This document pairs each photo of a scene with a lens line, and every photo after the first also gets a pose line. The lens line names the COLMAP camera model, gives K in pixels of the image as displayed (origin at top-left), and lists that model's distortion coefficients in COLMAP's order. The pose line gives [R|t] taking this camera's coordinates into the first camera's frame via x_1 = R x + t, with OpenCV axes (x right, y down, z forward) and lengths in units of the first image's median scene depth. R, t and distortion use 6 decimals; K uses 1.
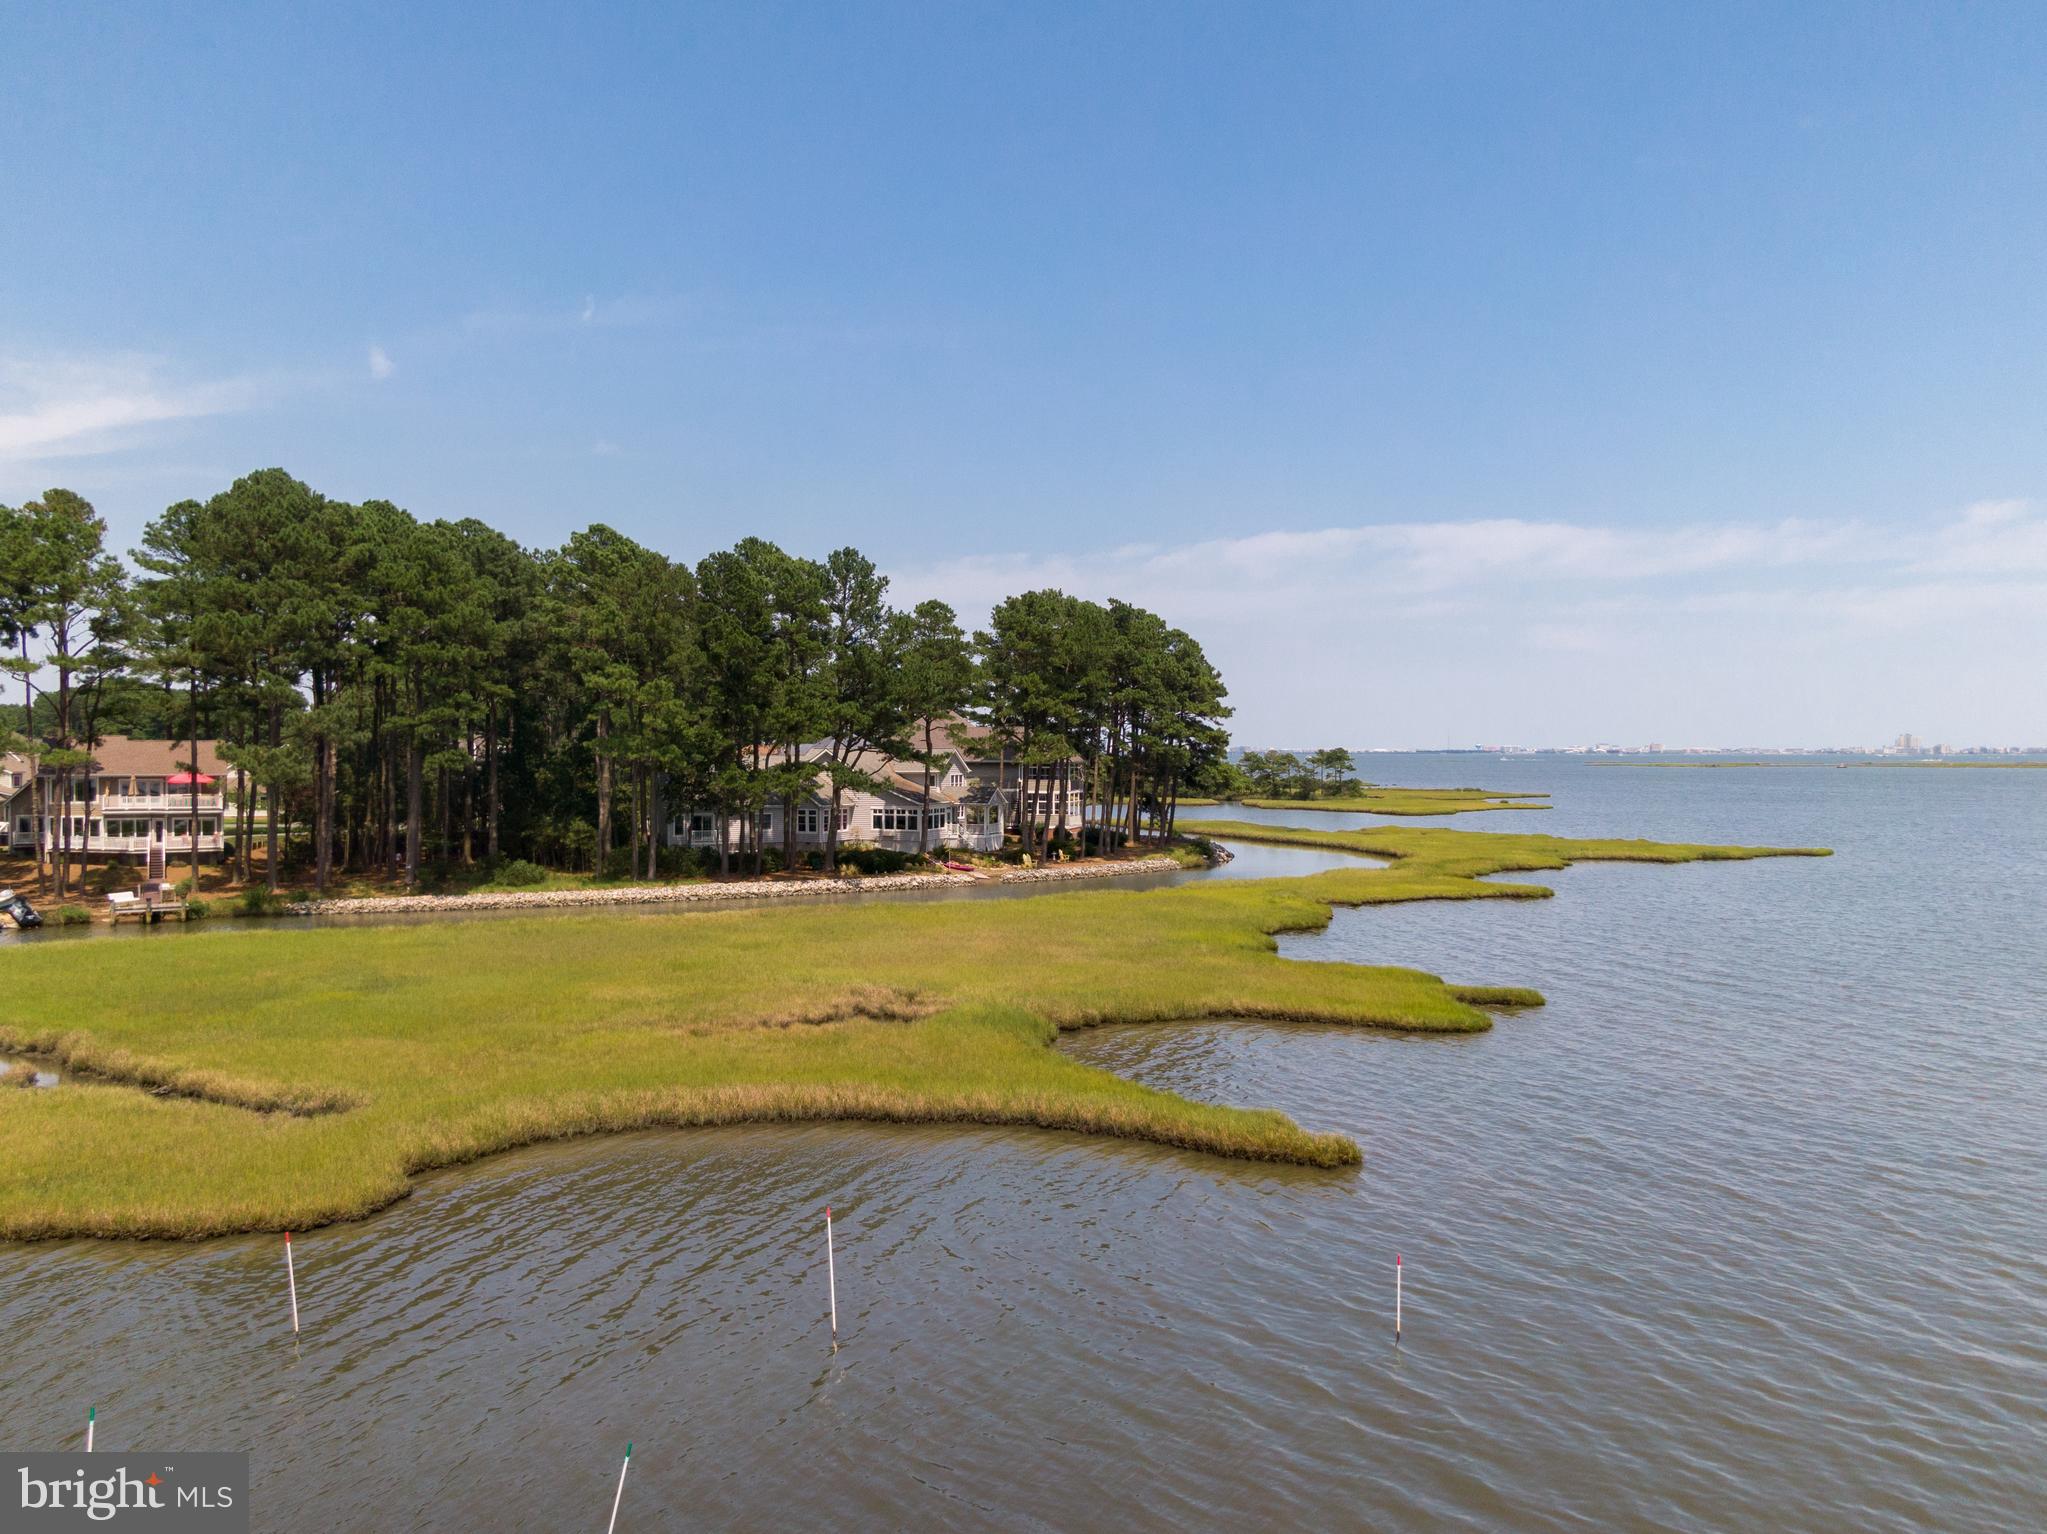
lens RADIAL K [[1420.2, 0, 1026.3], [0, 1420.2, 774.1], [0, 0, 1]] dist [-0.001924, -0.009433]
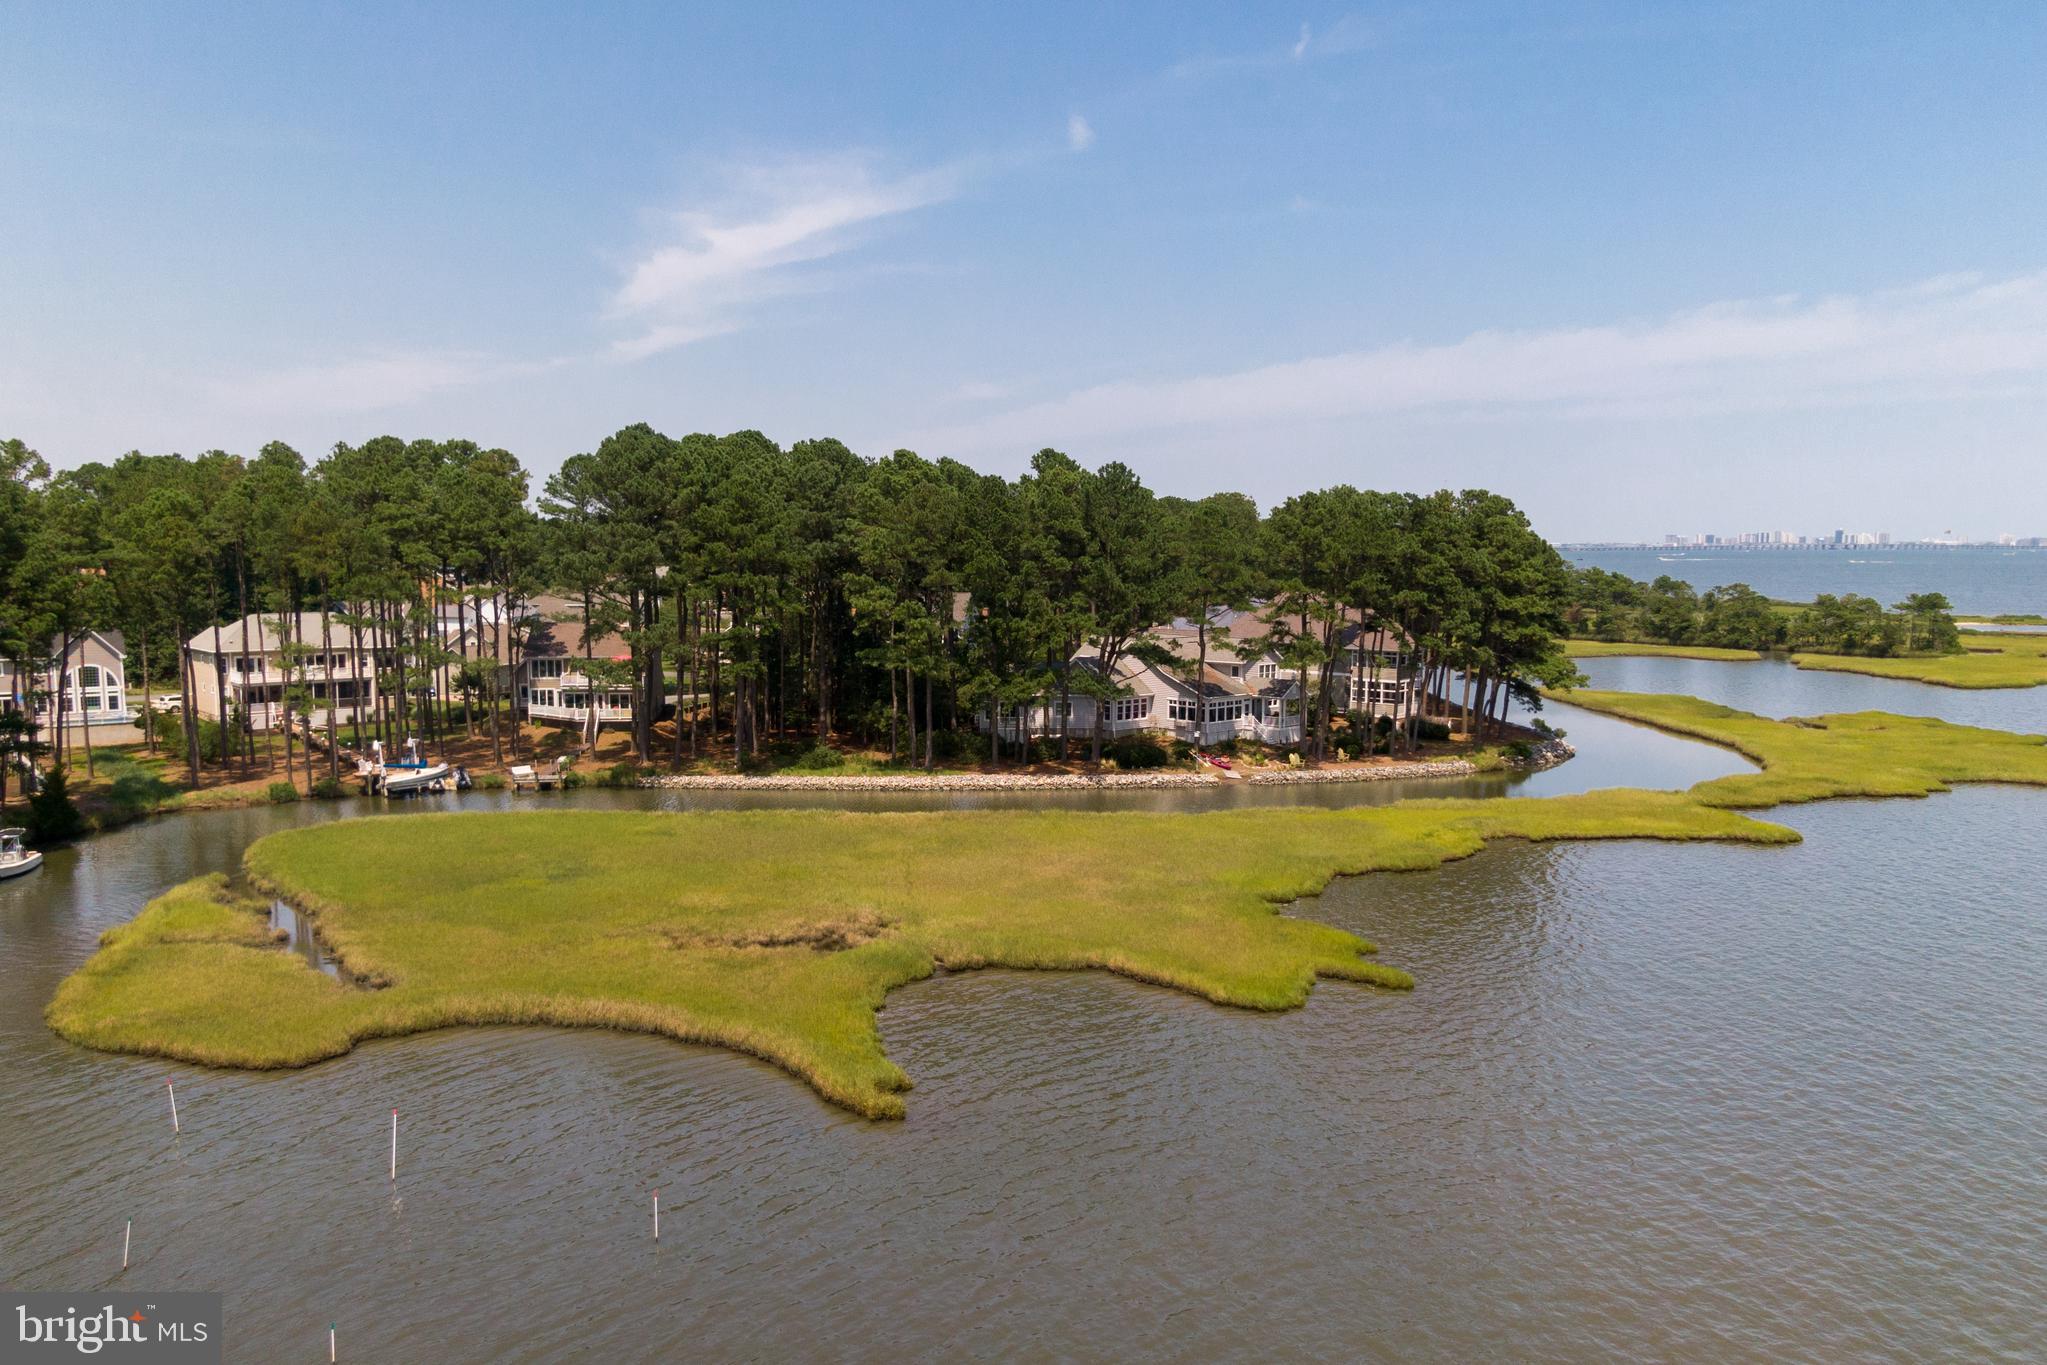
lens RADIAL K [[1509.8, 0, 1048.3], [0, 1509.8, 730.6], [0, 0, 1]] dist [0.023674, -0.036365]
pose [[0.912519, 0.049082, -0.406080, 0.331720], [-0.006085, 0.994293, 0.106506, -0.088751], [0.408990, -0.094718, 0.907610, -0.074177]]
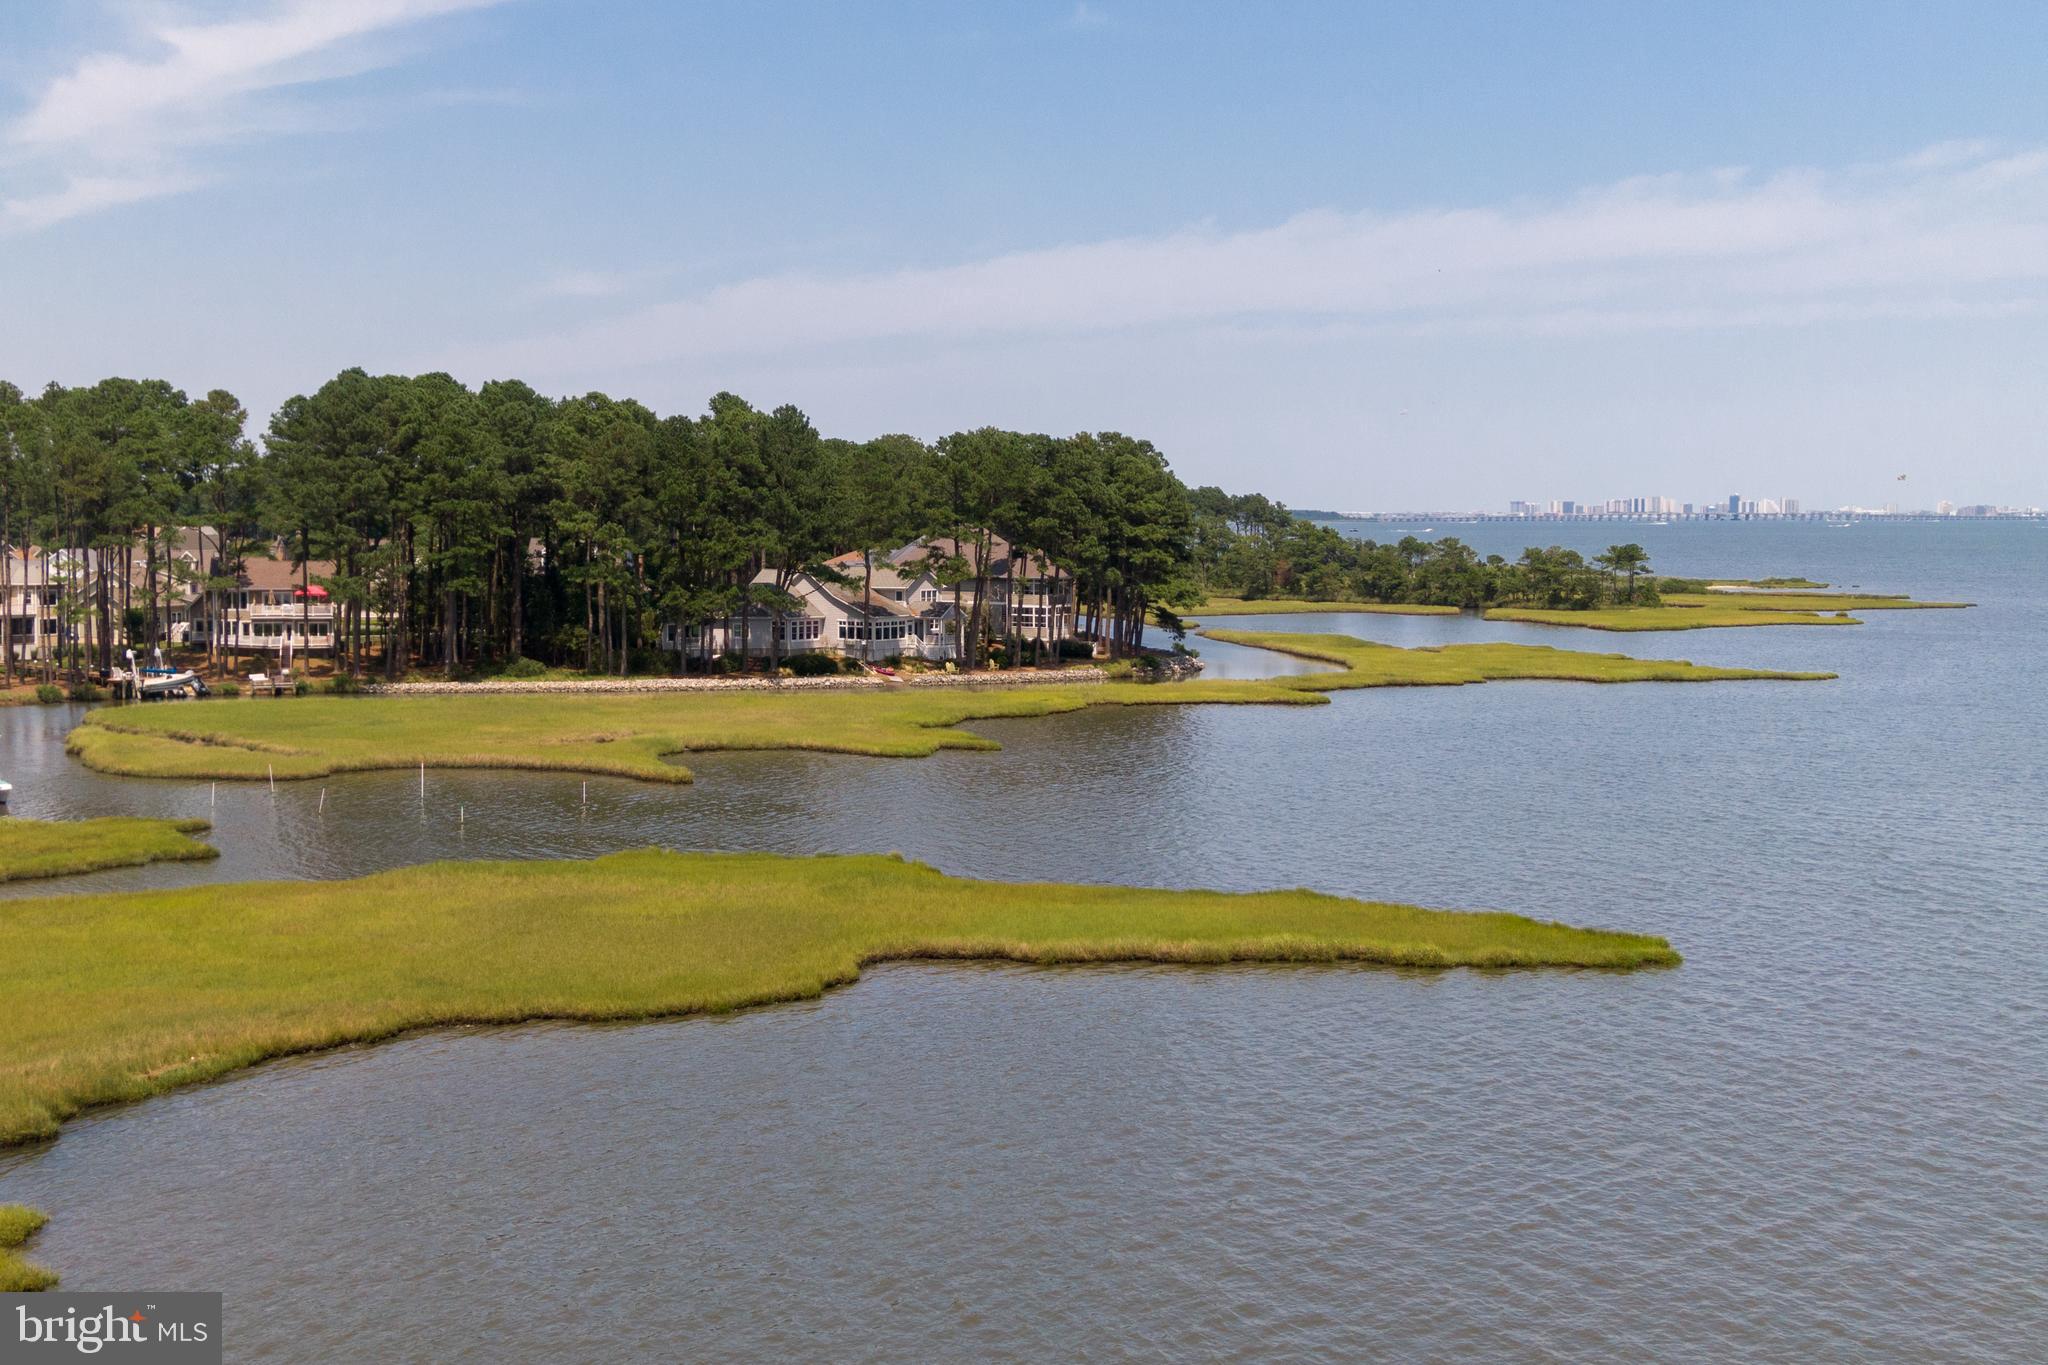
lens RADIAL K [[2184.5, 0, 1003.1], [0, 2184.5, 692.2], [0, 0, 1]] dist [-0.024774, 0.000000]
pose [[0.965216, 0.021349, -0.260580, 0.600538], [-0.004394, 0.997844, 0.065476, -0.042559], [0.261416, -0.062054, 0.963230, -0.840615]]
